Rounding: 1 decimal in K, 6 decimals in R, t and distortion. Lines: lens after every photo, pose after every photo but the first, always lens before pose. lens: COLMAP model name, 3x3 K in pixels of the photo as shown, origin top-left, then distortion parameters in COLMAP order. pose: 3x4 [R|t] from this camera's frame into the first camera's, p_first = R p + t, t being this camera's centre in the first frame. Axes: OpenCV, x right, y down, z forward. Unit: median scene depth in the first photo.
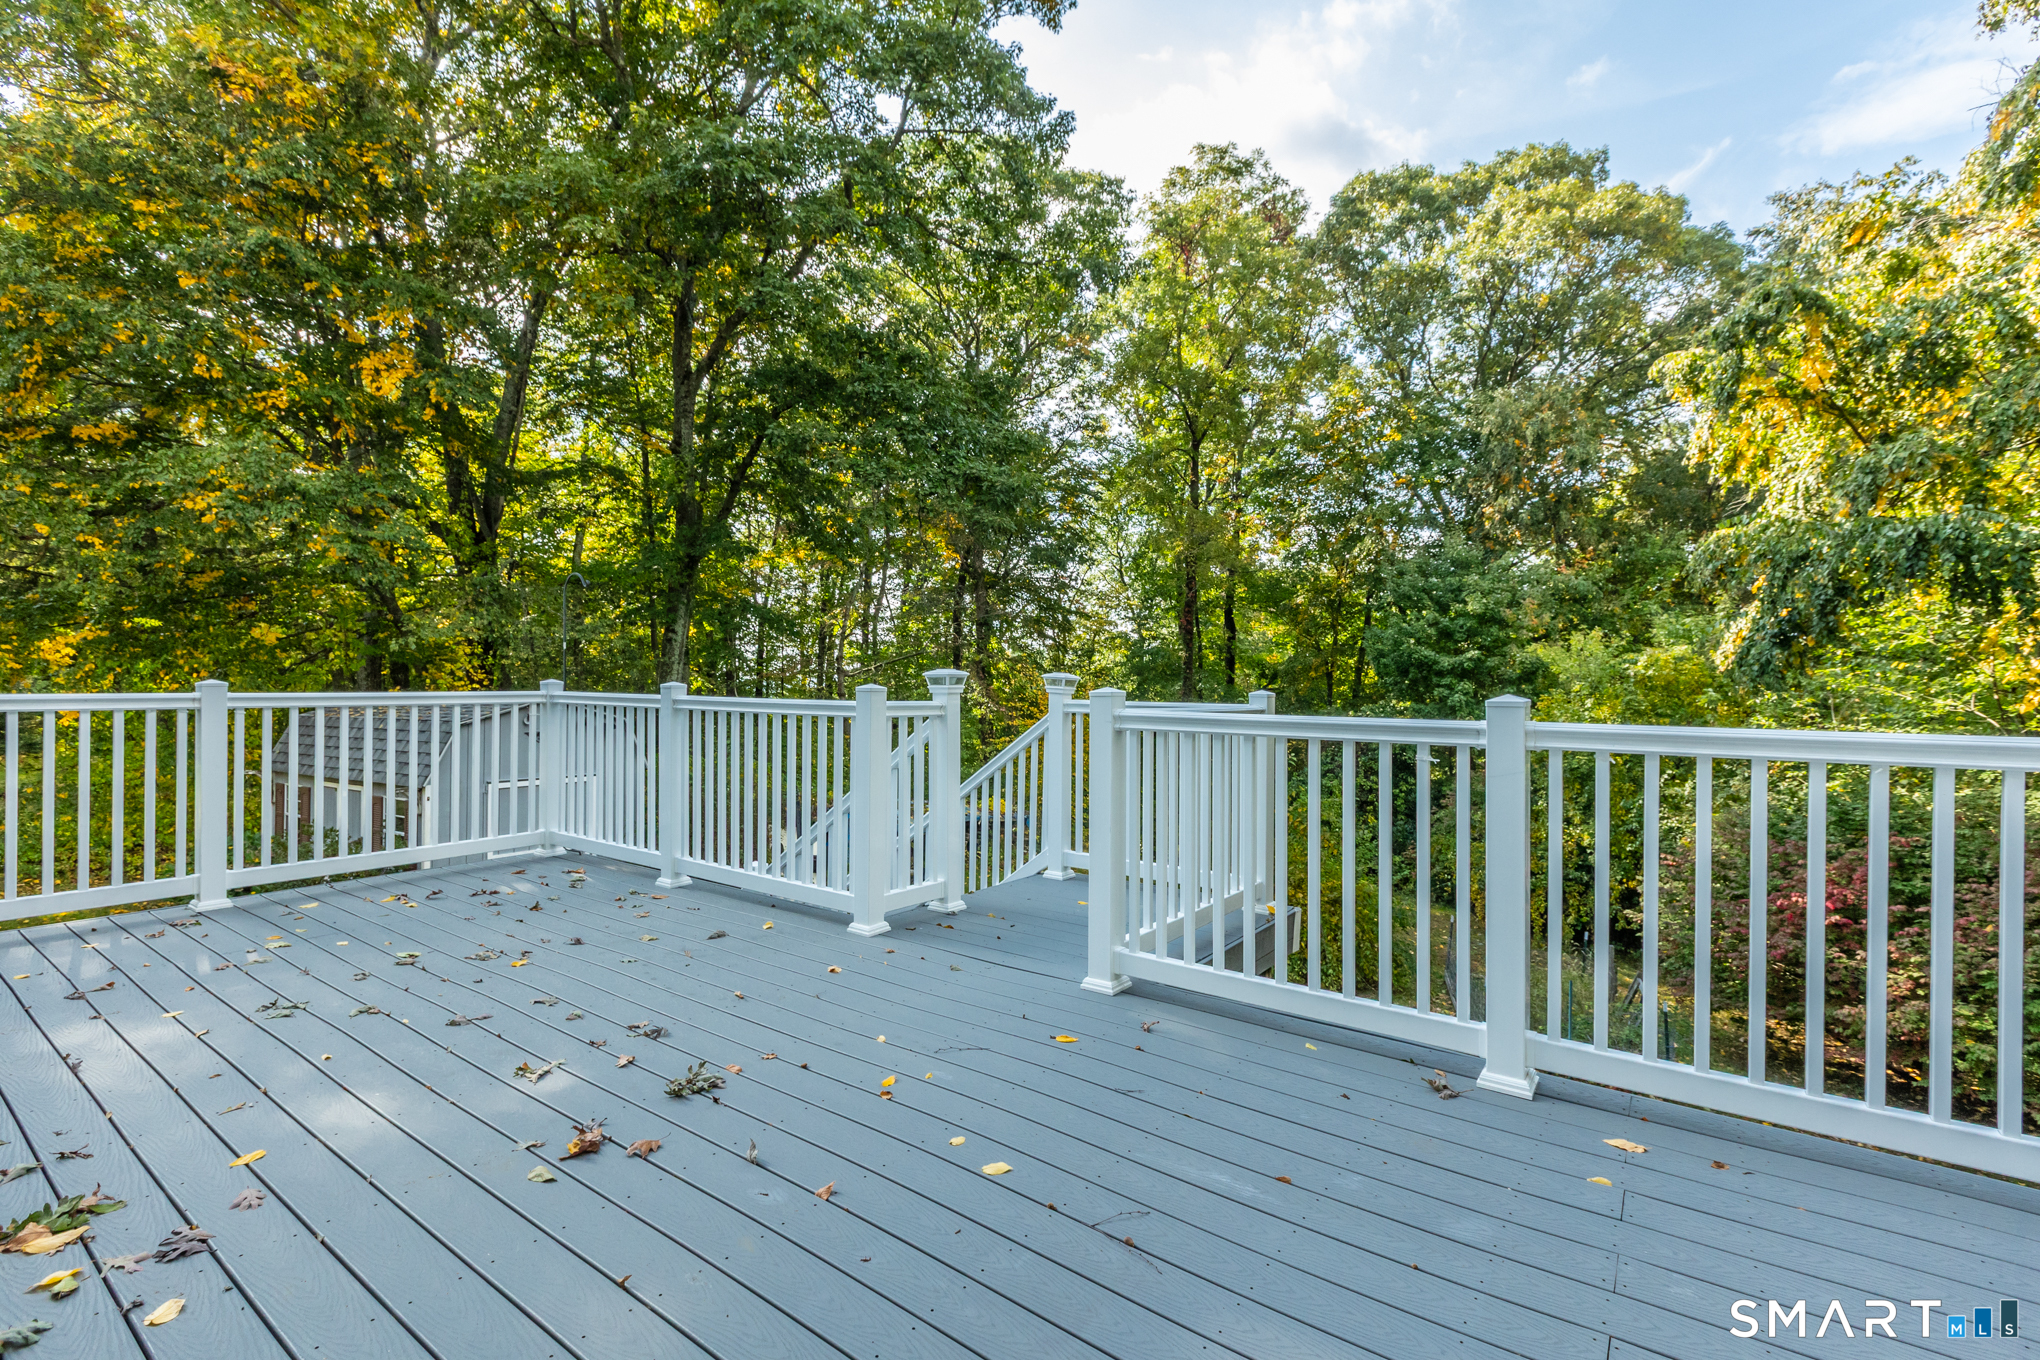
lens RADIAL K [[937.4, 0, 1020.0], [0, 937.4, 680.0], [0, 0, 1]] dist [0.000009, 0.000115]
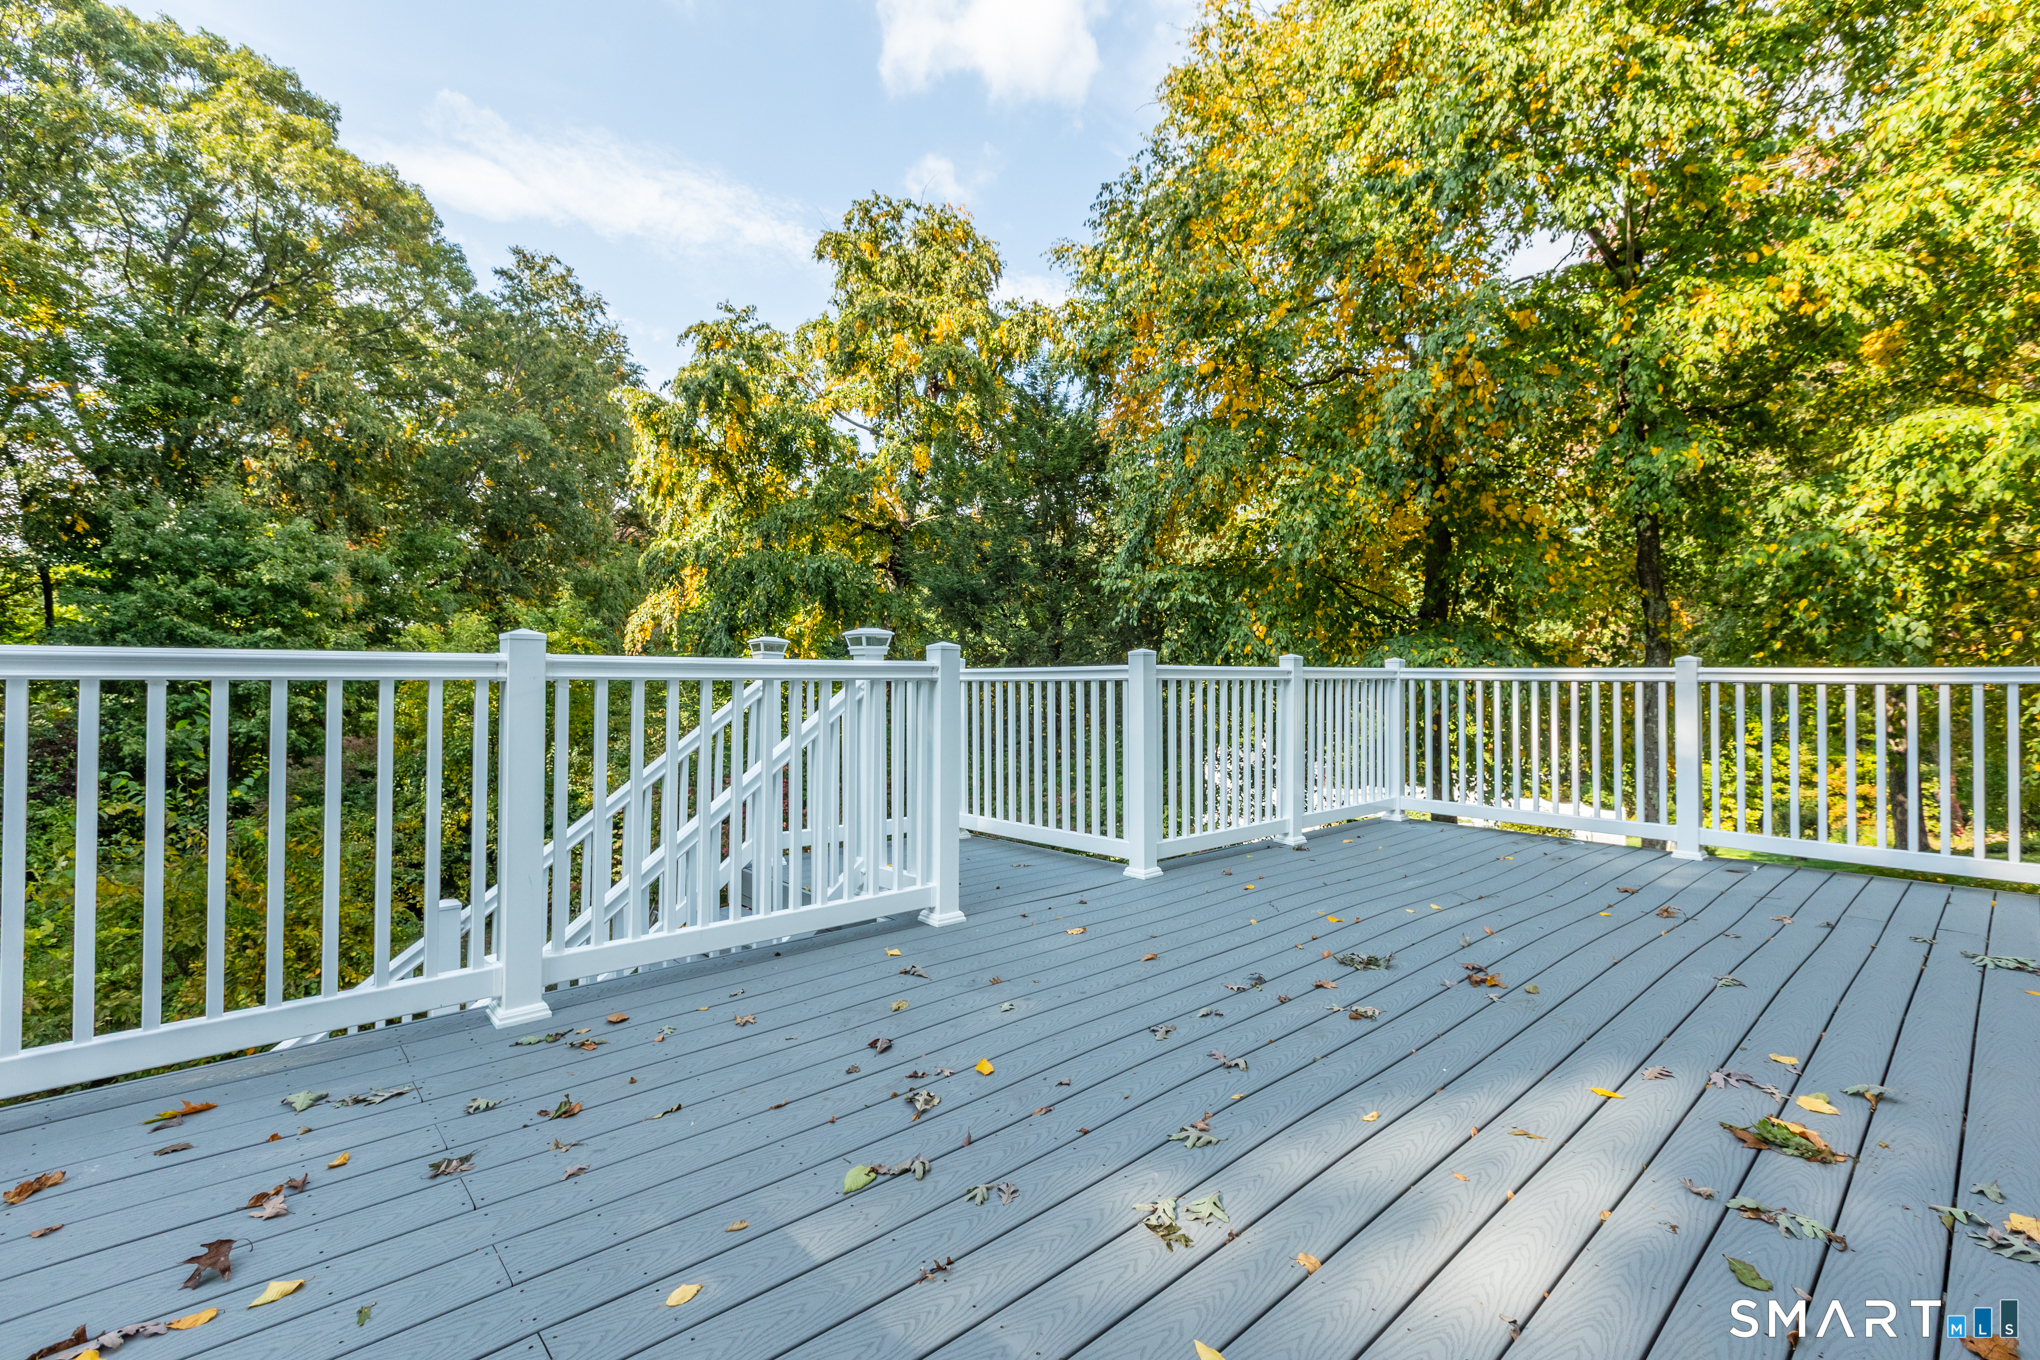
lens RADIAL K [[937.4, 0, 1020.0], [0, 937.4, 680.0], [0, 0, 1]] dist [0.000009, 0.000115]
pose [[0.178851, -0.014179, 0.983774, -0.903722], [0.000801, 0.999898, 0.014266, 0.017572], [-0.983876, -0.001764, 0.178844, 0.667091]]
